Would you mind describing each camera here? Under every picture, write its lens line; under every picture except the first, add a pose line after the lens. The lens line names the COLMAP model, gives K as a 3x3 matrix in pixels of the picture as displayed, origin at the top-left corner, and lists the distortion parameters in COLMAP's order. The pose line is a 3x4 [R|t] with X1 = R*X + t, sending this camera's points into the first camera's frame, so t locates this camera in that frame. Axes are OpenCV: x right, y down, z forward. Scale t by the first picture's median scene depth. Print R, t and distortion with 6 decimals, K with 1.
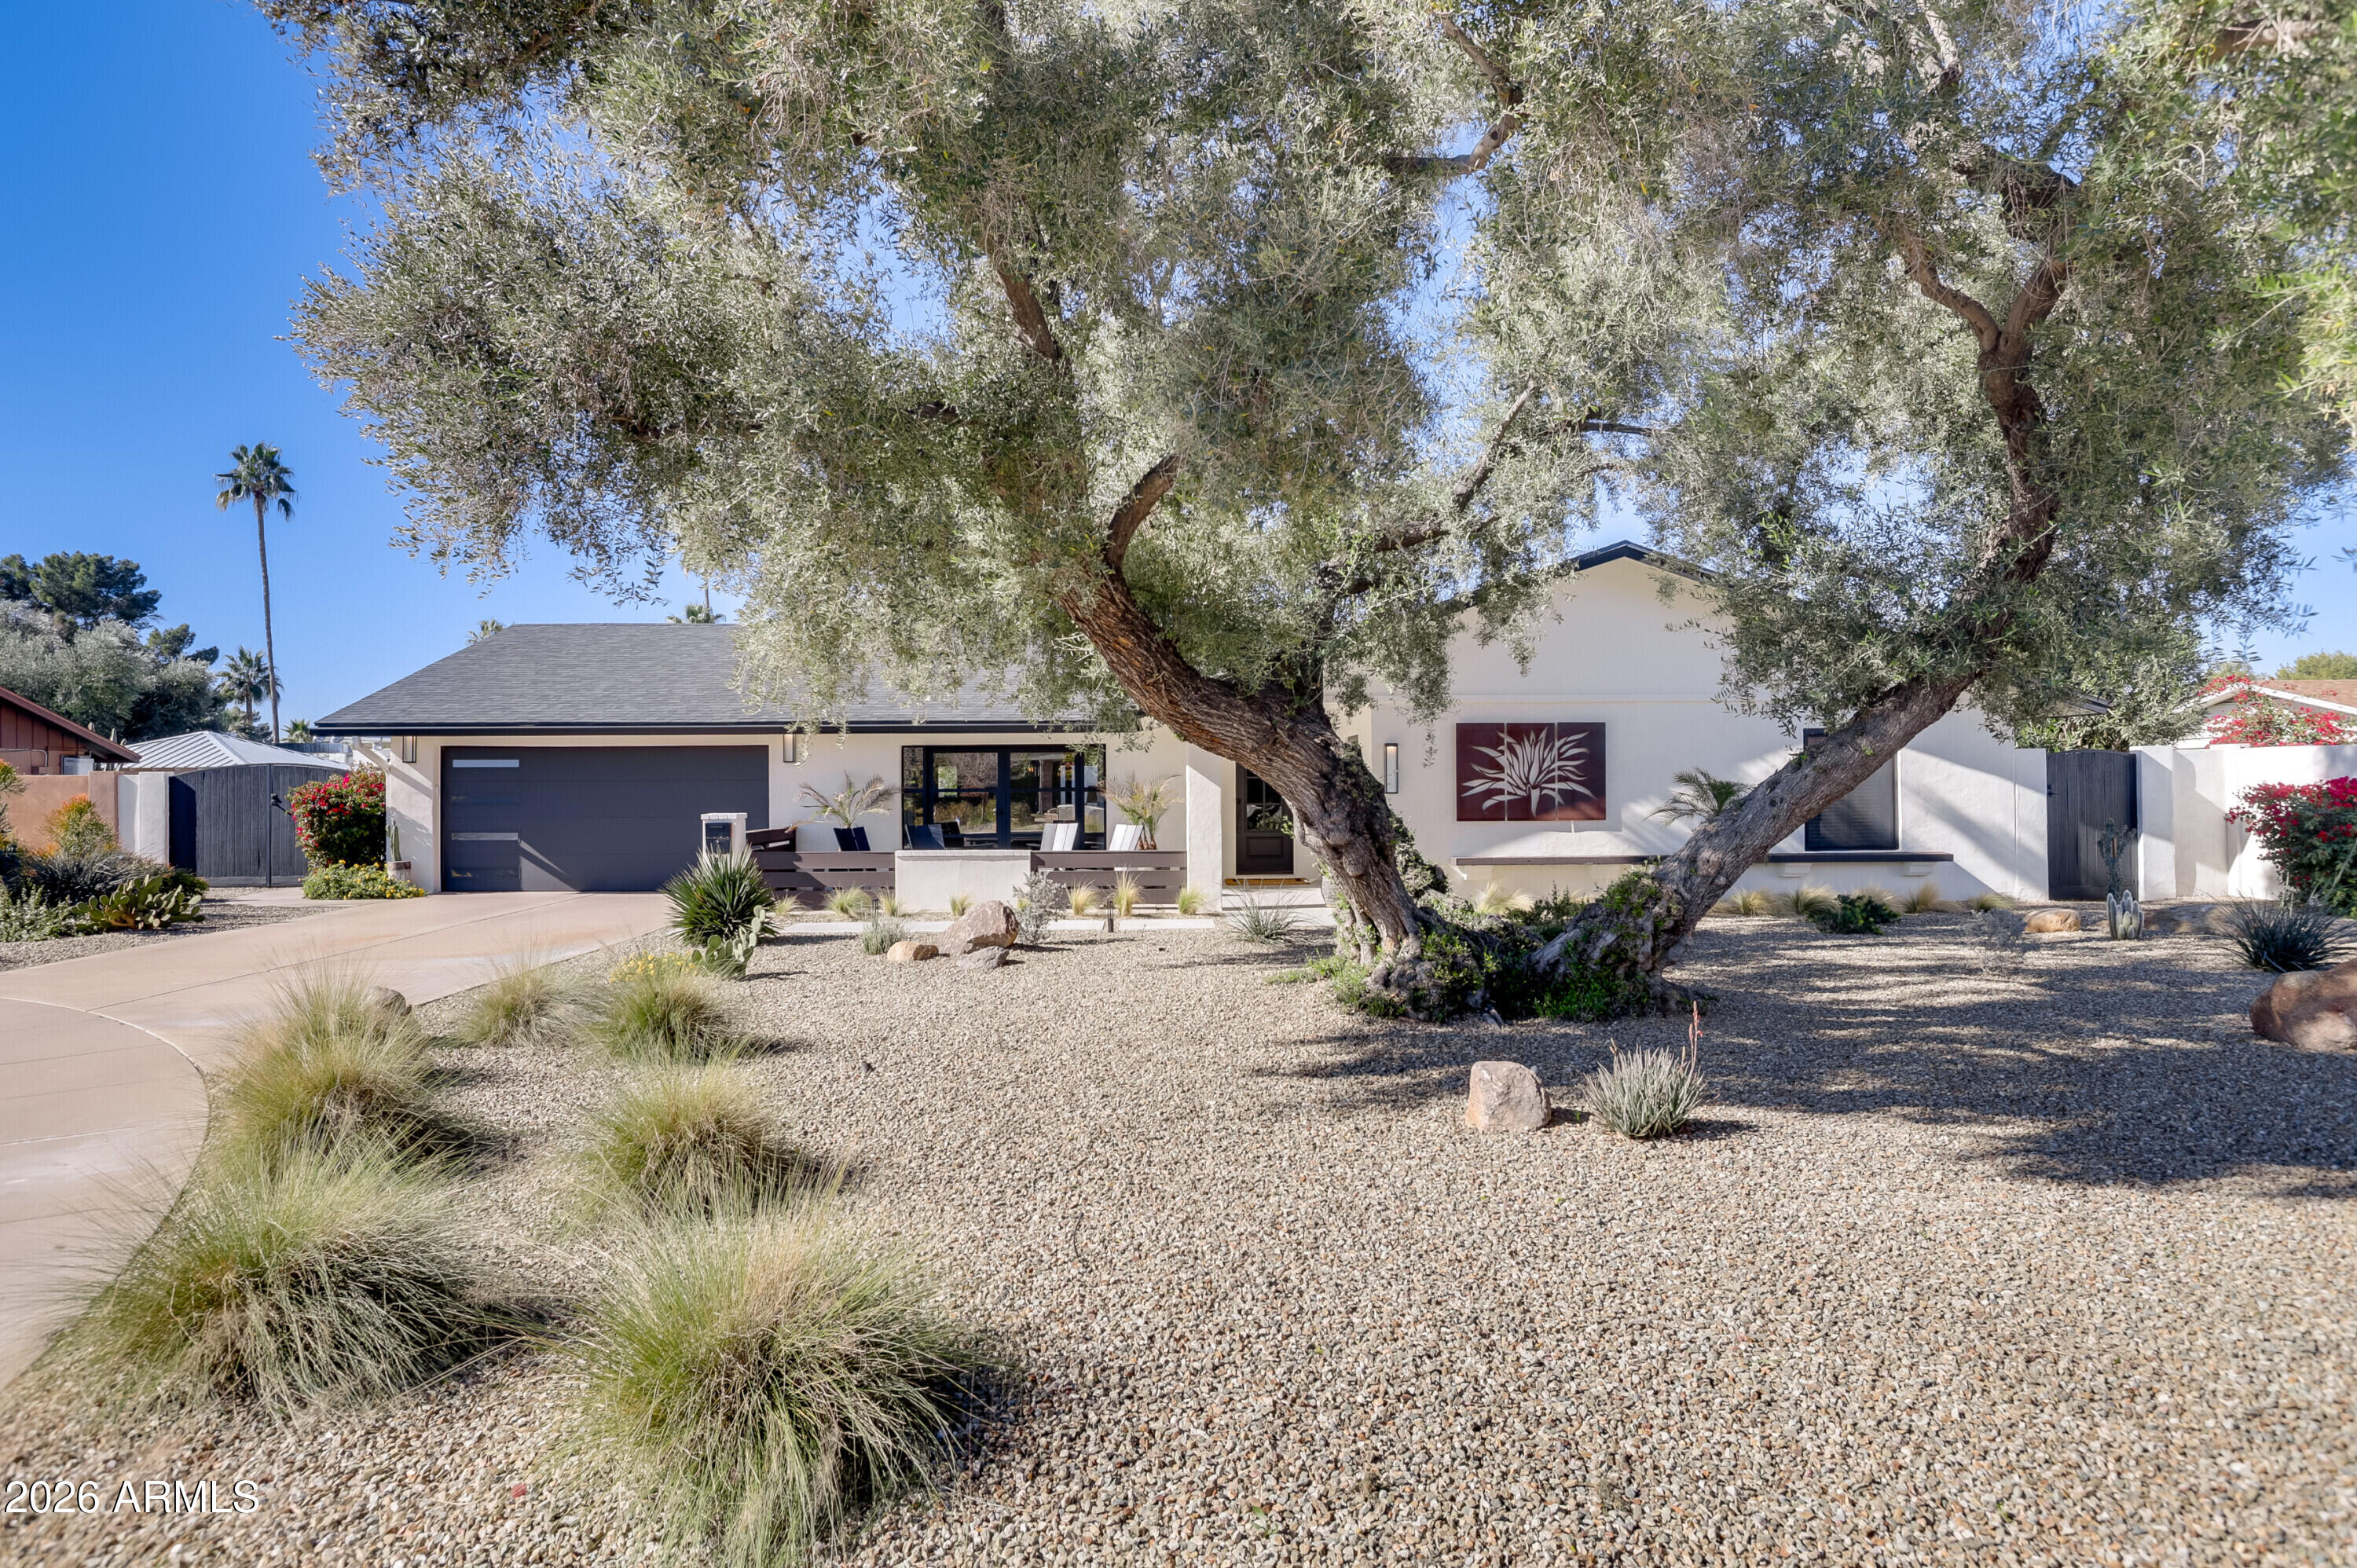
lens RADIAL K [[1145.2, 0, 1165.0], [0, 1145.2, 777.5], [0, 0, 1]] dist [0.017183, 0.001103]
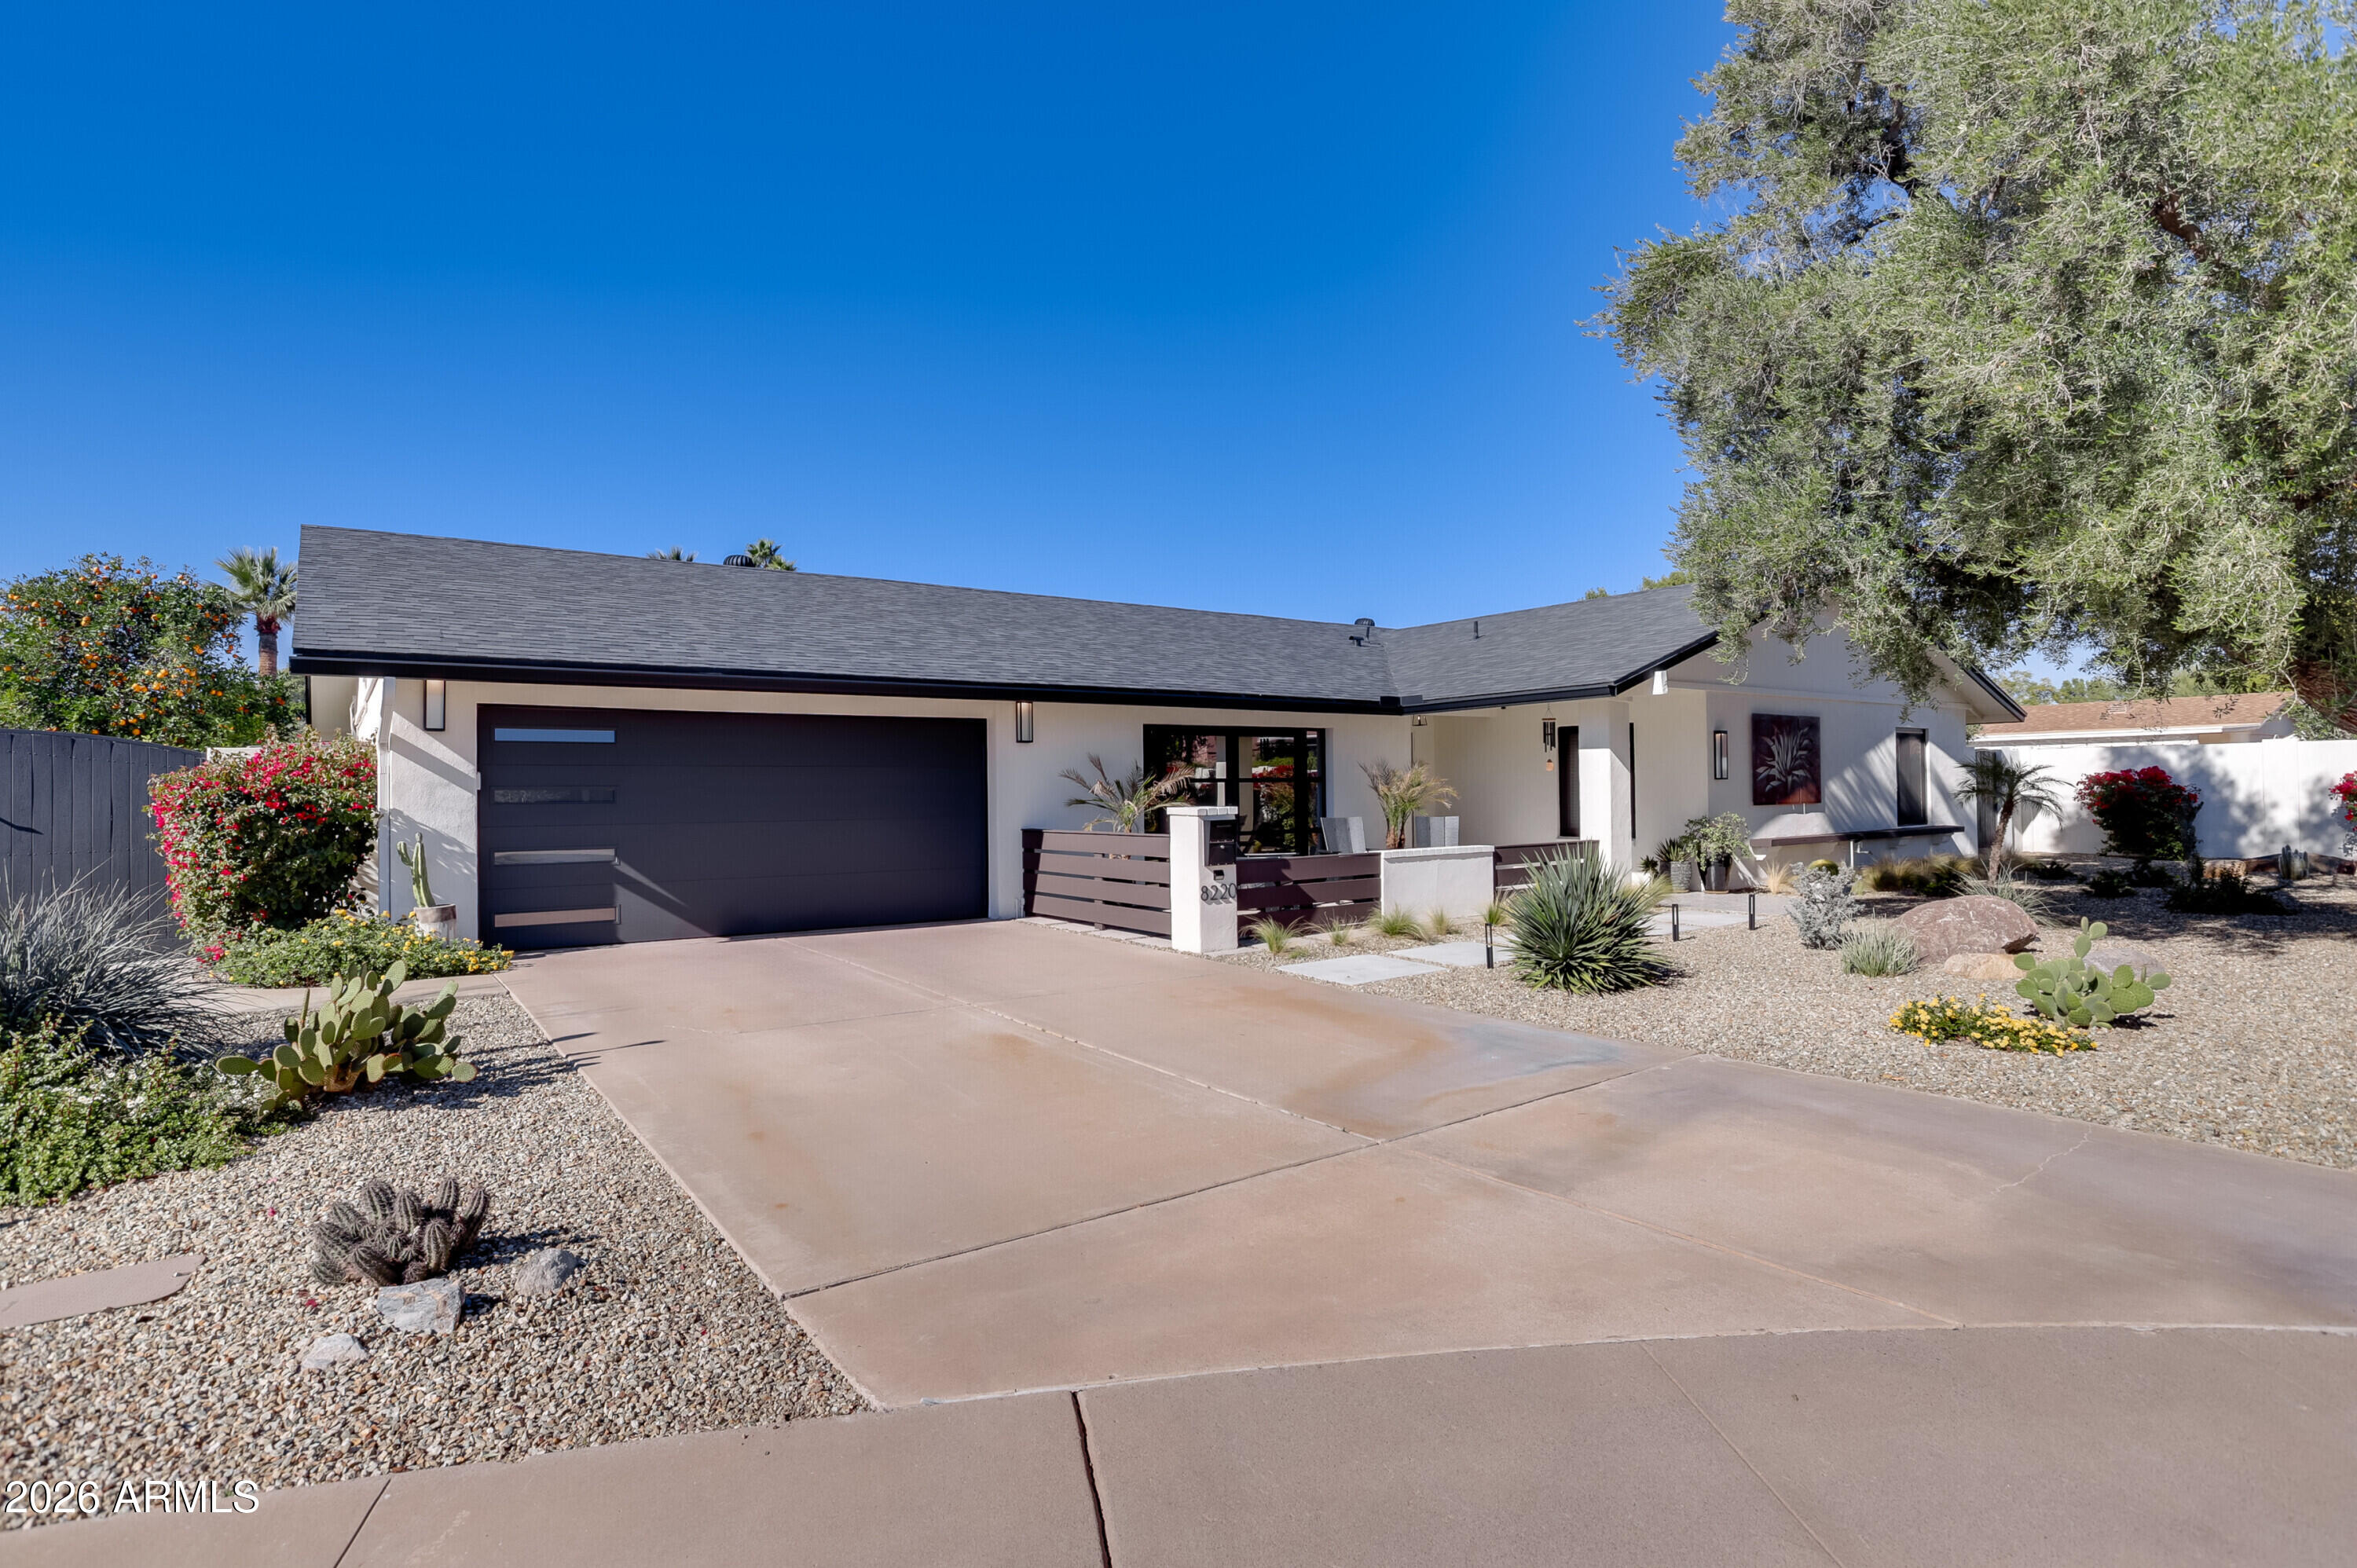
lens RADIAL K [[1073.3, 0, 1108.0], [0, 1073.3, 781.3], [0, 0, 1]] dist [0.000285, 0.002001]
pose [[0.859426, -0.000819, 0.511259, -0.677181], [0.001722, 0.999998, -0.001293, 0.014354], [-0.511257, 0.001991, 0.859426, 0.405899]]
